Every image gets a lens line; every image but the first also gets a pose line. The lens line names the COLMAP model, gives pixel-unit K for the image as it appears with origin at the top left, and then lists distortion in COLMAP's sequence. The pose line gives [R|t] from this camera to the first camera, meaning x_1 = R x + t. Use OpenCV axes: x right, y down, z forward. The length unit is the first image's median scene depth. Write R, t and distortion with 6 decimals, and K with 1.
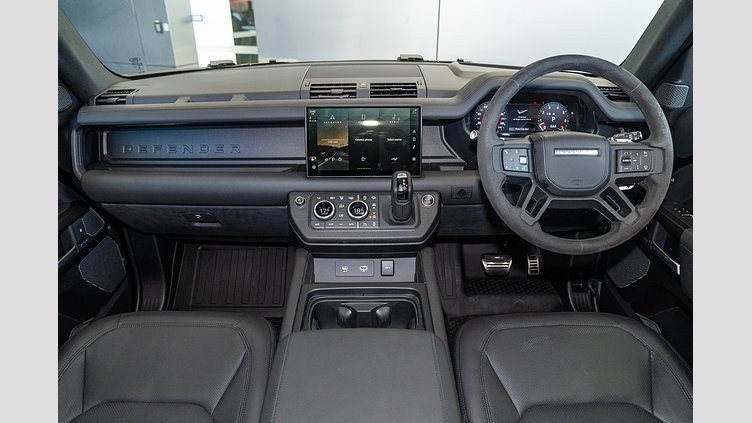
lens RADIAL K [[441.9, 0, 371.9], [0, 441.9, 213.3], [0, 0, 1]] dist [-0.101726, 0.011442]
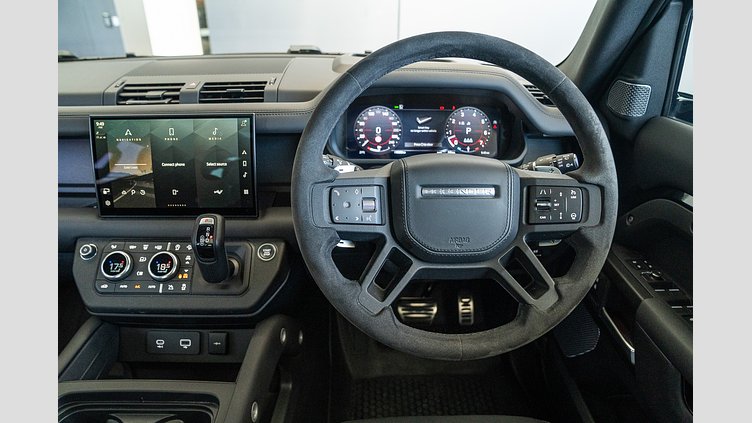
lens RADIAL K [[441.9, 0, 375.7], [0, 441.9, 207.3], [0, 0, 1]] dist [-0.101726, 0.011442]
pose [[0.999752, 0.004490, 0.021823, 0.284983], [-0.004255, 0.999932, -0.010827, -0.093014], [-0.021871, 0.010732, 0.999703, 0.313857]]
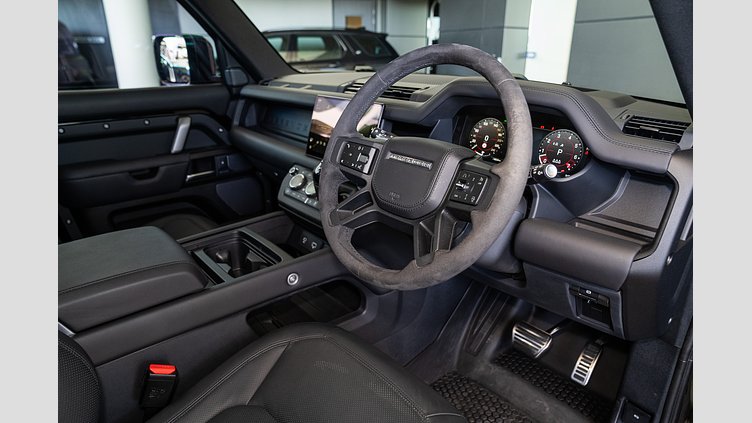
lens RADIAL K [[441.9, 0, 378.1], [0, 441.9, 212.6], [0, 0, 1]] dist [-0.101726, 0.011442]
pose [[0.652203, 0.273493, -0.706989, 0.867803], [-0.343791, 0.937934, 0.045682, -0.056932], [0.675603, 0.213262, 0.705748, 0.339121]]
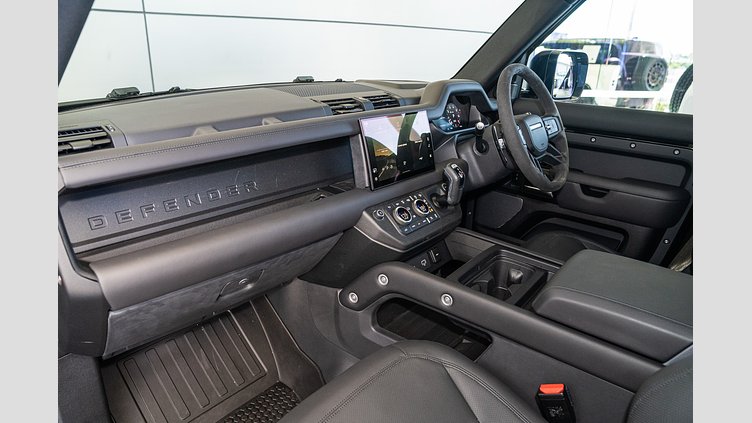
lens RADIAL K [[441.9, 0, 378.0], [0, 441.9, 212.3], [0, 0, 1]] dist [-0.101726, 0.011442]
pose [[0.639036, -0.244647, 0.729233, -0.878170], [0.306742, 0.950475, 0.050069, -0.082815], [-0.705367, 0.191690, 0.682431, 0.340056]]
